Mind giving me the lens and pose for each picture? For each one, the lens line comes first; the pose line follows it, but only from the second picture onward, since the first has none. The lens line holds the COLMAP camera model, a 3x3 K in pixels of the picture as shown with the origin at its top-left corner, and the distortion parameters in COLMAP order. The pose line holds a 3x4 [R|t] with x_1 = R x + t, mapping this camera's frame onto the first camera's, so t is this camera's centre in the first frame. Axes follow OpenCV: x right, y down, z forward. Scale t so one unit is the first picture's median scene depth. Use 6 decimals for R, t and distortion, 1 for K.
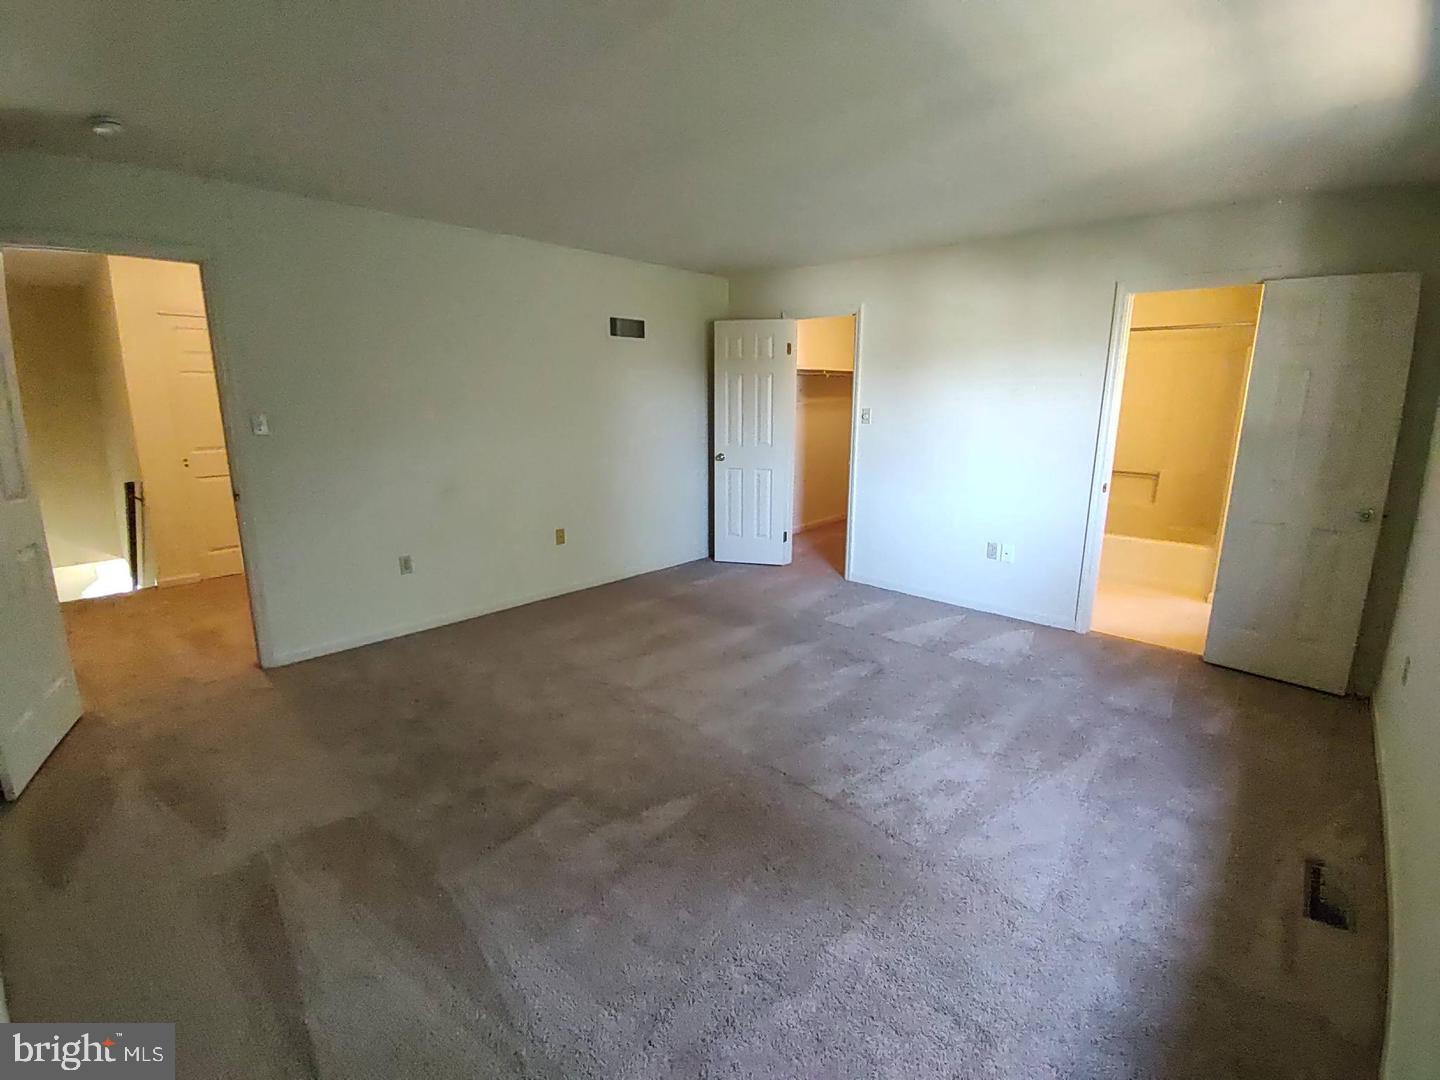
lens RADIAL K [[658.0, 0, 723.9], [0, 658.0, 530.2], [0, 0, 1]] dist [-0.022975, 0.001329]
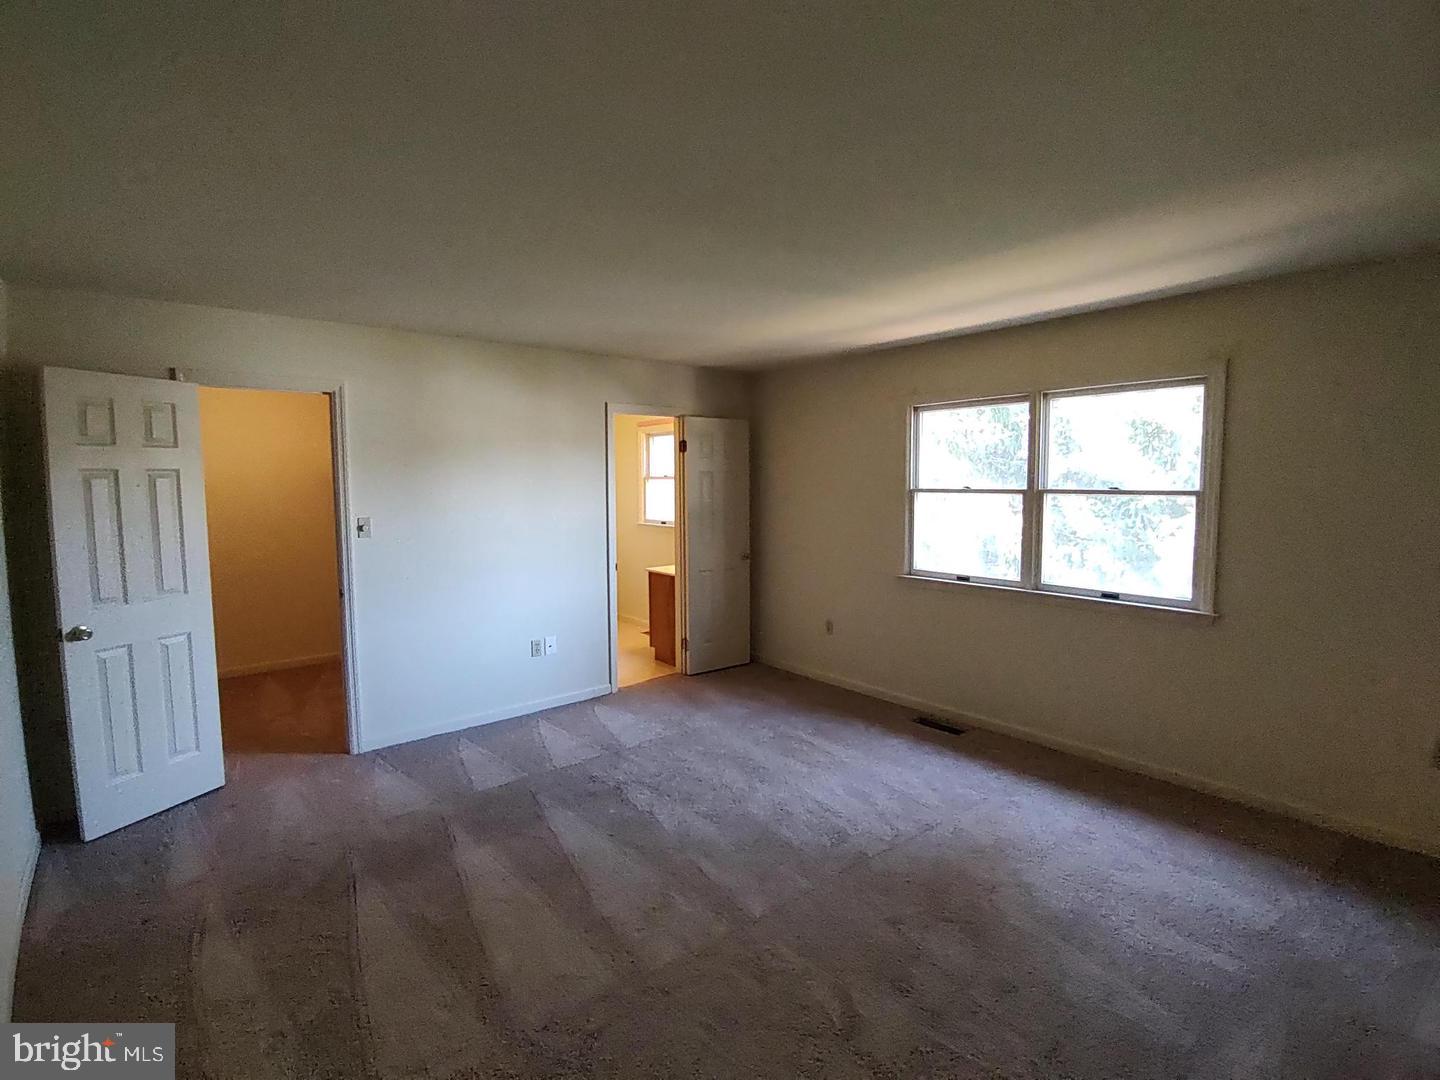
lens RADIAL K [[658.0, 0, 725.5], [0, 658.0, 530.2], [0, 0, 1]] dist [-0.022975, 0.001329]
pose [[0.124182, -0.084333, 0.988669, -0.585846], [0.207971, 0.976463, 0.057169, -0.157495], [-0.970220, 0.198515, 0.138798, 0.609777]]
